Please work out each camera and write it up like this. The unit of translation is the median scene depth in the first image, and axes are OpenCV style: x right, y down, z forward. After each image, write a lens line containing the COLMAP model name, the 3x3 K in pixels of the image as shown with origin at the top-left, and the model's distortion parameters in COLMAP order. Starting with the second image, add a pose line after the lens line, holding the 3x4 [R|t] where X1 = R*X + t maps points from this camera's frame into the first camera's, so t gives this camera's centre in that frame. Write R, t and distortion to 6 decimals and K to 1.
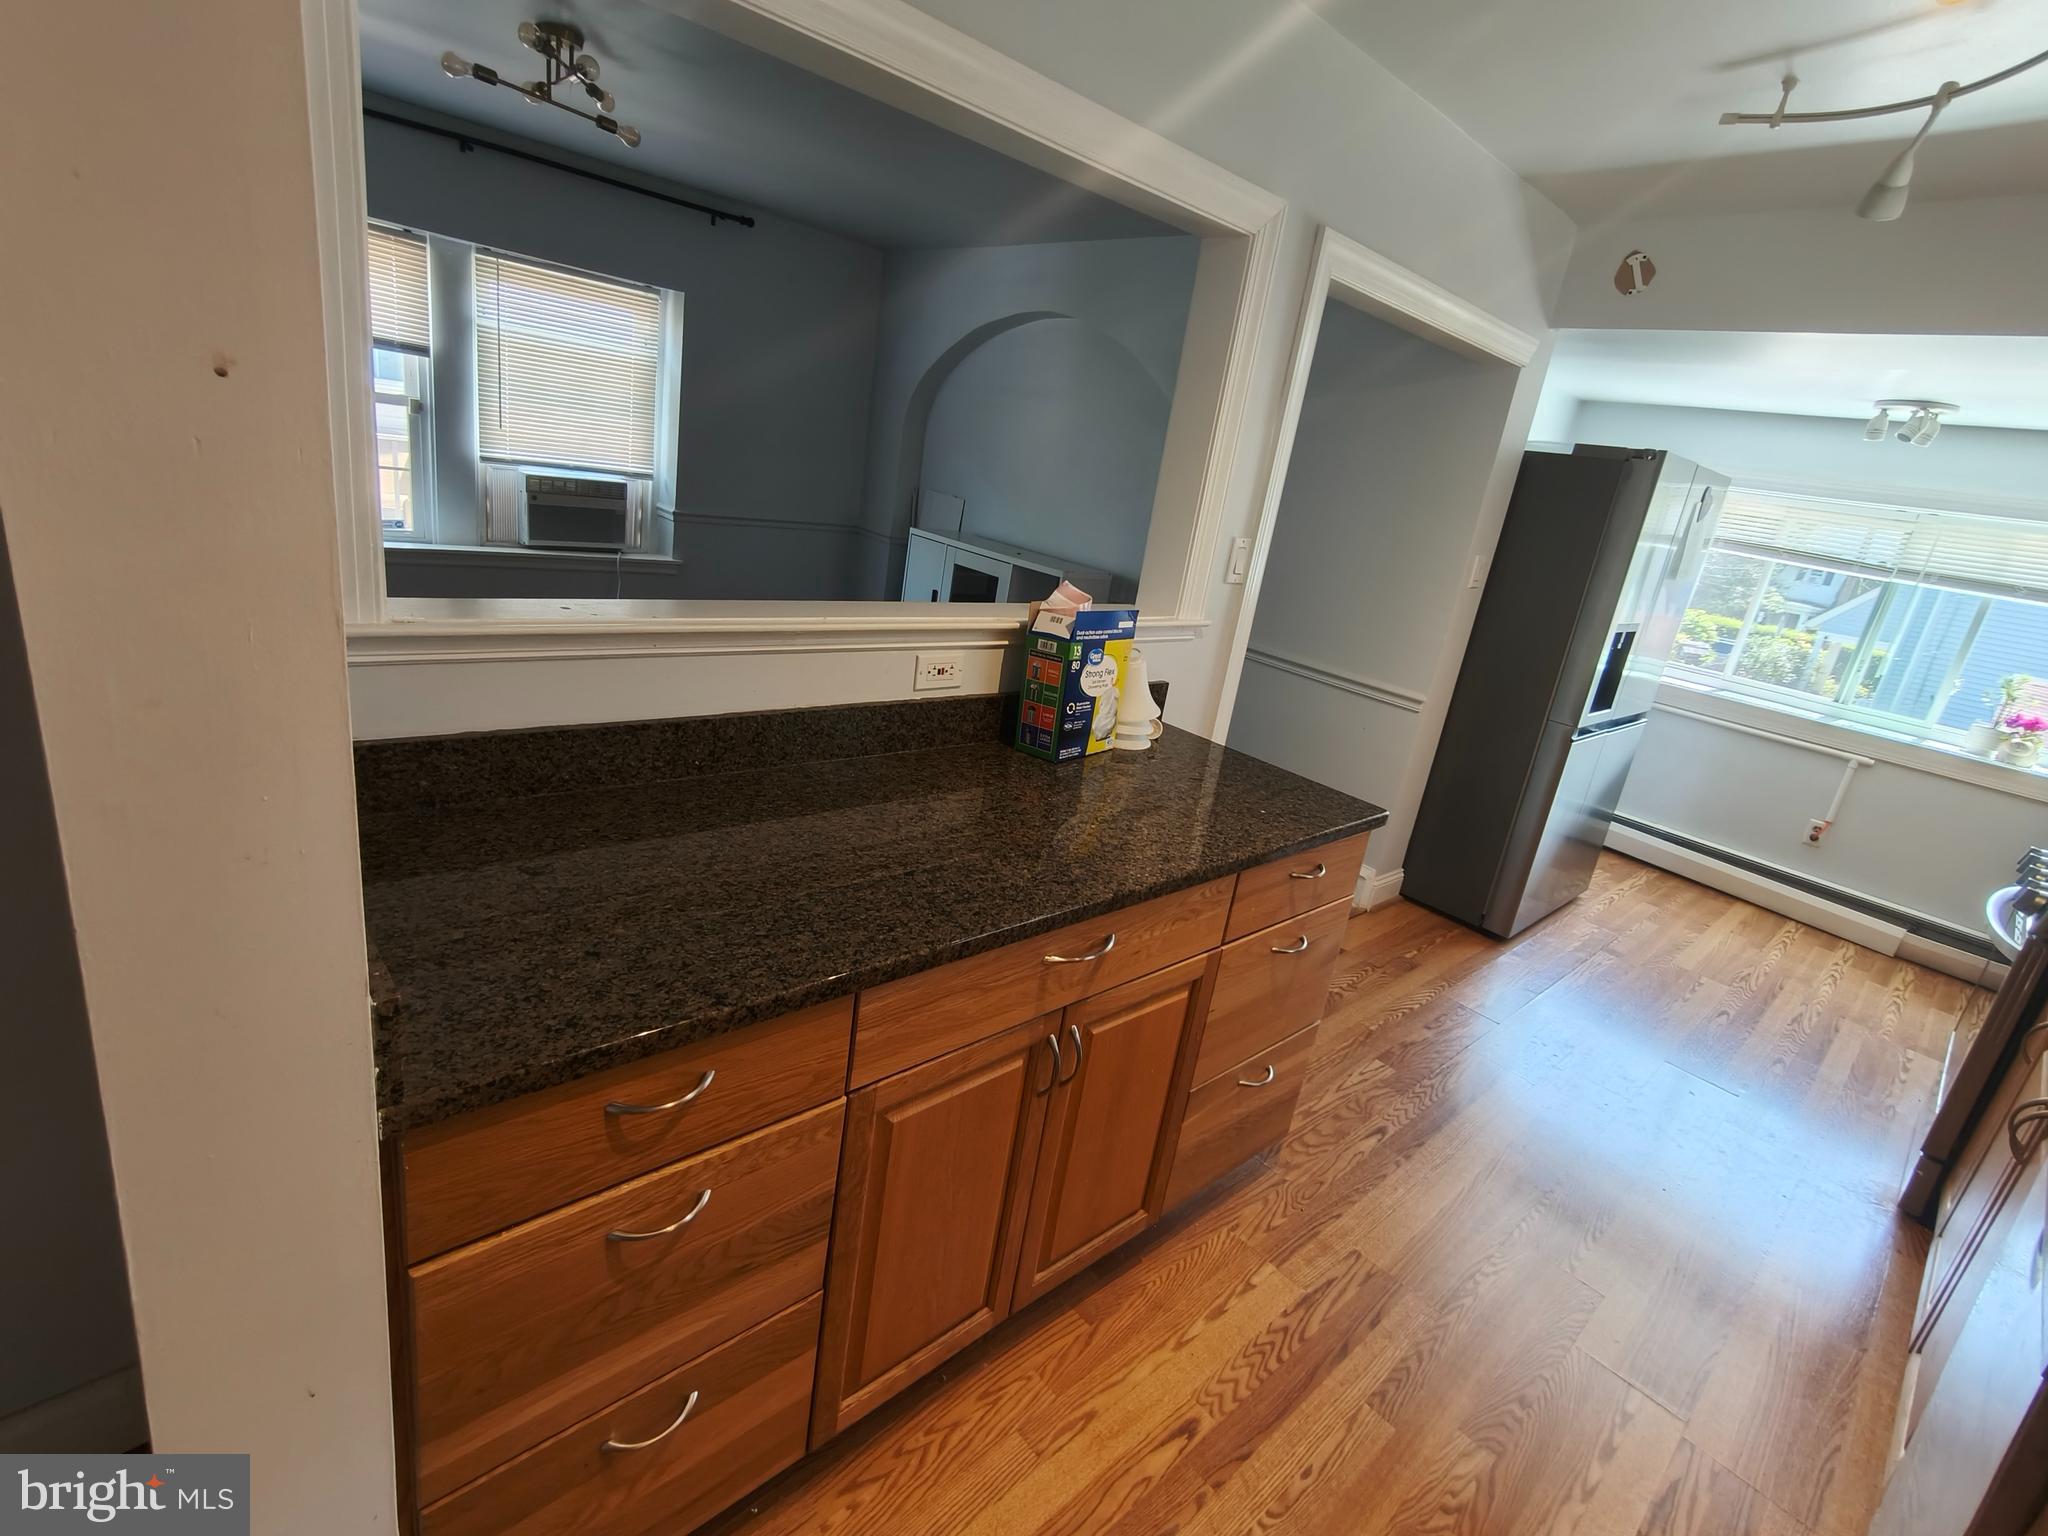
lens RADIAL K [[949.1, 0, 1023.5], [0, 949.1, 750.8], [0, 0, 1]] dist [-0.004208, 0.005558]
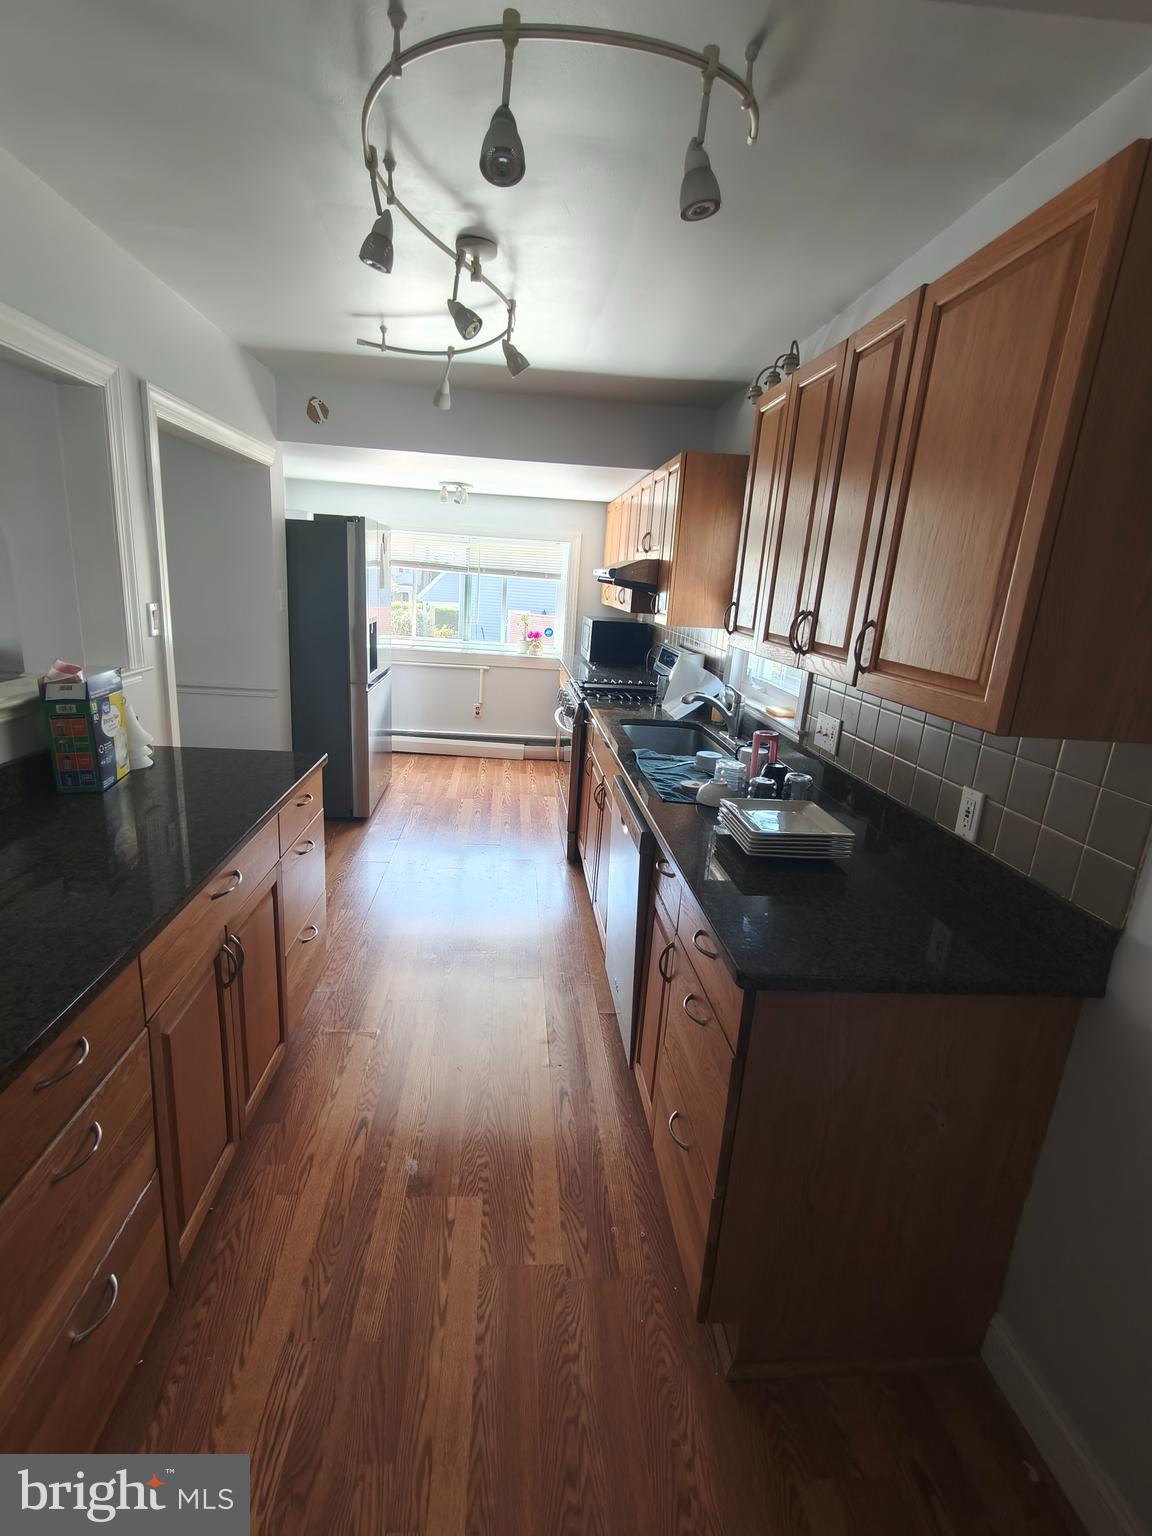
lens RADIAL K [[711.8, 0, 547.7], [0, 711.8, 768.6], [0, 0, 1]] dist [-0.004208, 0.005558]
pose [[0.633597, -0.307901, 0.709755, -0.179885], [0.267885, 0.947956, 0.172095, -0.015147], [-0.725805, 0.081094, 0.683104, -0.095282]]
